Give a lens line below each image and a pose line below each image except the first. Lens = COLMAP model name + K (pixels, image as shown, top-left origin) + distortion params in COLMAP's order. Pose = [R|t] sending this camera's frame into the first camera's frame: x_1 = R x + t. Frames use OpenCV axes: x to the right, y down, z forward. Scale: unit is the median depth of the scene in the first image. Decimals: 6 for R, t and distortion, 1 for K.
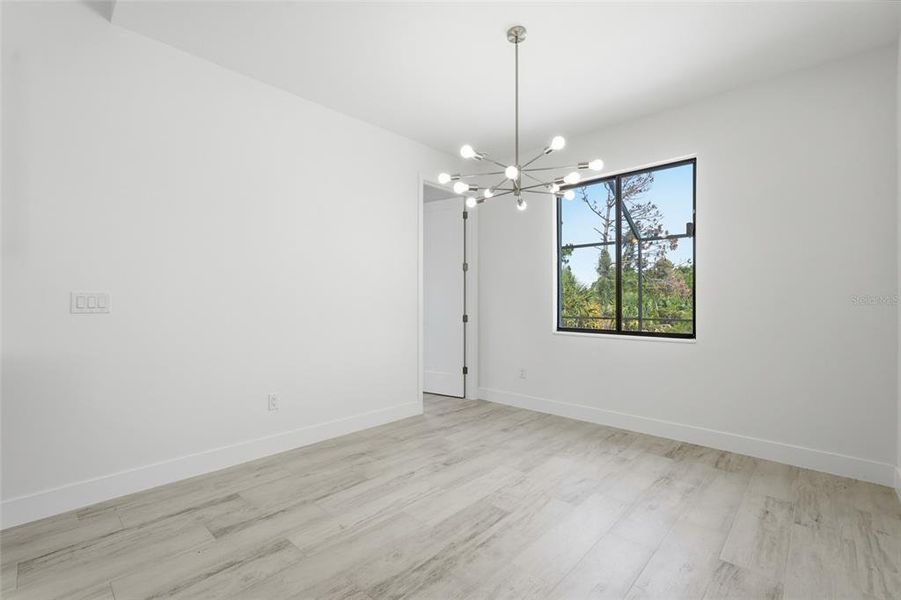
lens RADIAL K [[398.4, 0, 448.8], [0, 398.4, 300.4], [0, 0, 1]] dist [-0.017181, 0.006842]
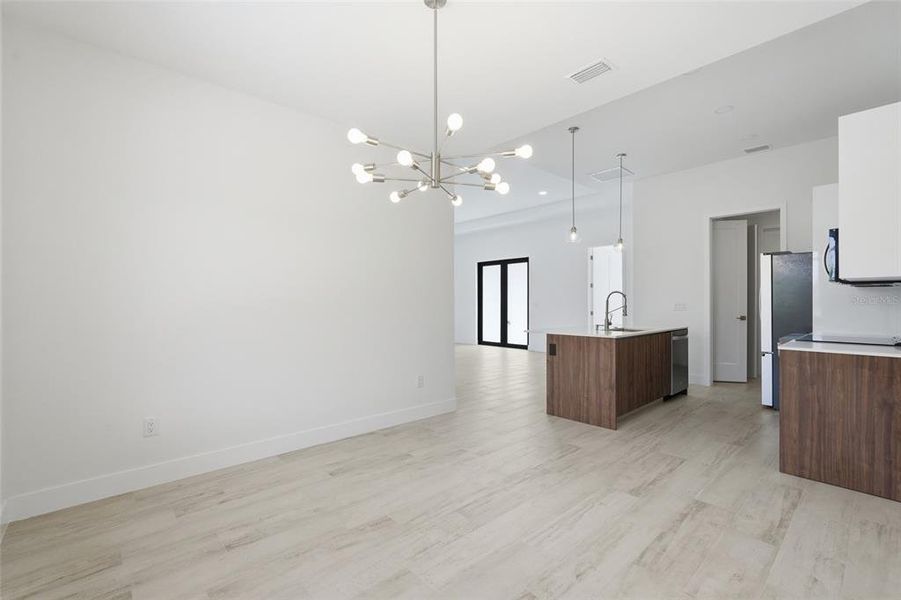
lens RADIAL K [[372.8, 0, 450.5], [0, 372.8, 300.0], [0, 0, 1]] dist [0.000378, 0.005158]
pose [[-0.996528, -0.000079, 0.083257, 0.082986], [-0.001147, 0.999918, -0.012774, -0.016269], [-0.083249, -0.012825, -0.996446, 2.003220]]
